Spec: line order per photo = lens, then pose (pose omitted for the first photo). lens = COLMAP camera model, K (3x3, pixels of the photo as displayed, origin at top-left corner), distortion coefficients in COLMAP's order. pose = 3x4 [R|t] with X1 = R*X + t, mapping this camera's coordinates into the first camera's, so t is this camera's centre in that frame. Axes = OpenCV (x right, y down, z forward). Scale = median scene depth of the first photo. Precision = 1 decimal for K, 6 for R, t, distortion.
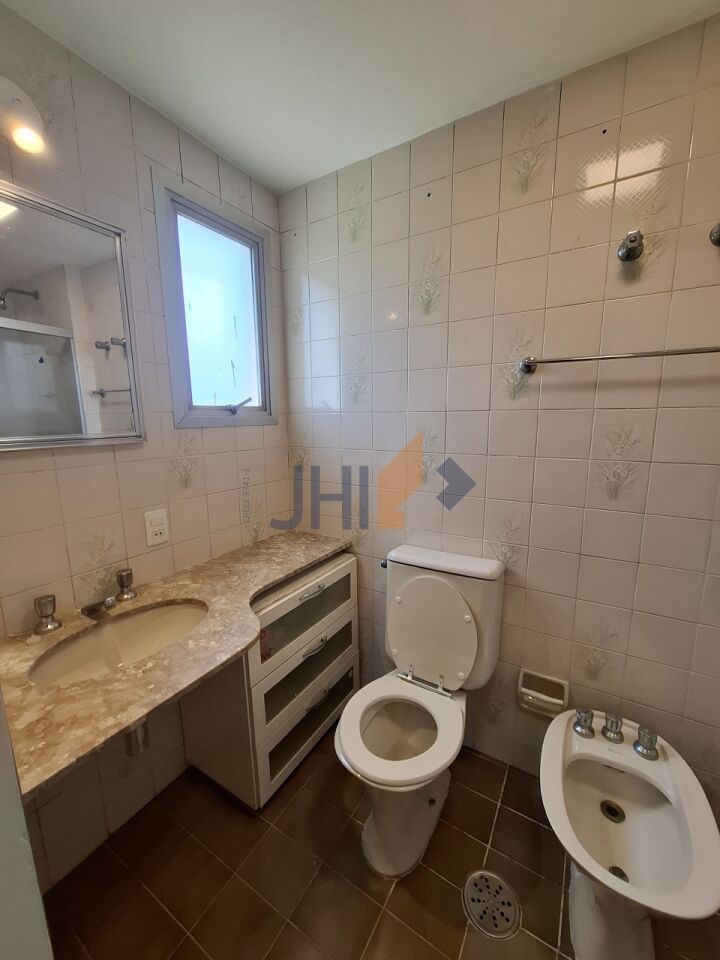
lens RADIAL K [[379.2, 0, 362.6], [0, 379.2, 483.7], [0, 0, 1]] dist [-0.001567, 0.001449]
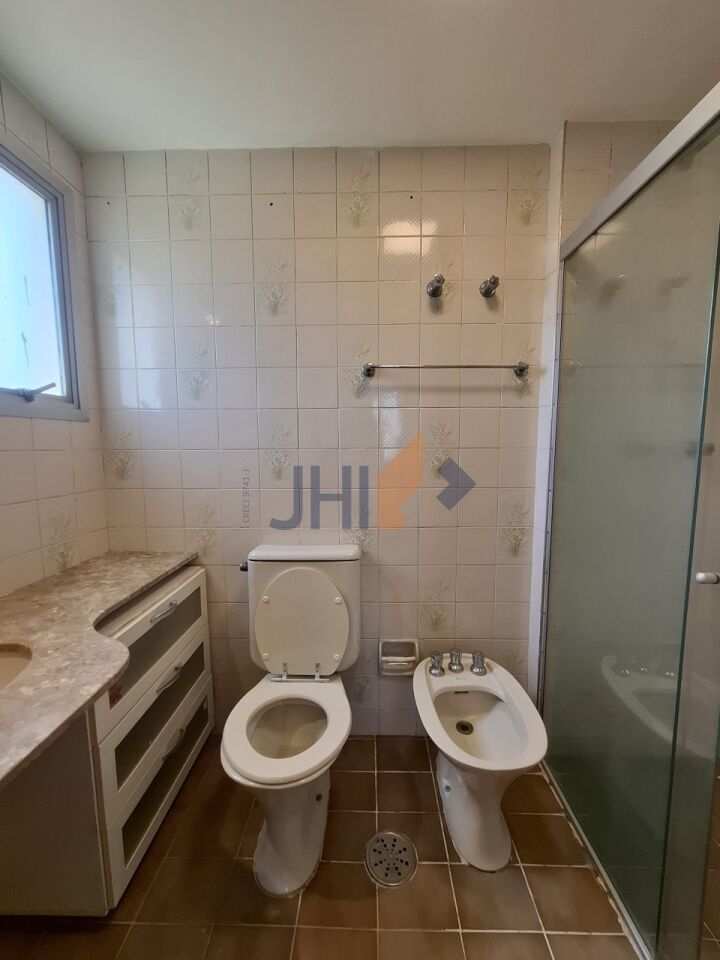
lens RADIAL K [[379.2, 0, 363.4], [0, 379.2, 480.8], [0, 0, 1]] dist [-0.001567, 0.001449]
pose [[0.865001, -0.046128, 0.499645, -0.167954], [0.083653, 0.995087, -0.052956, 0.083571], [-0.494747, 0.087604, 0.864610, 0.022770]]
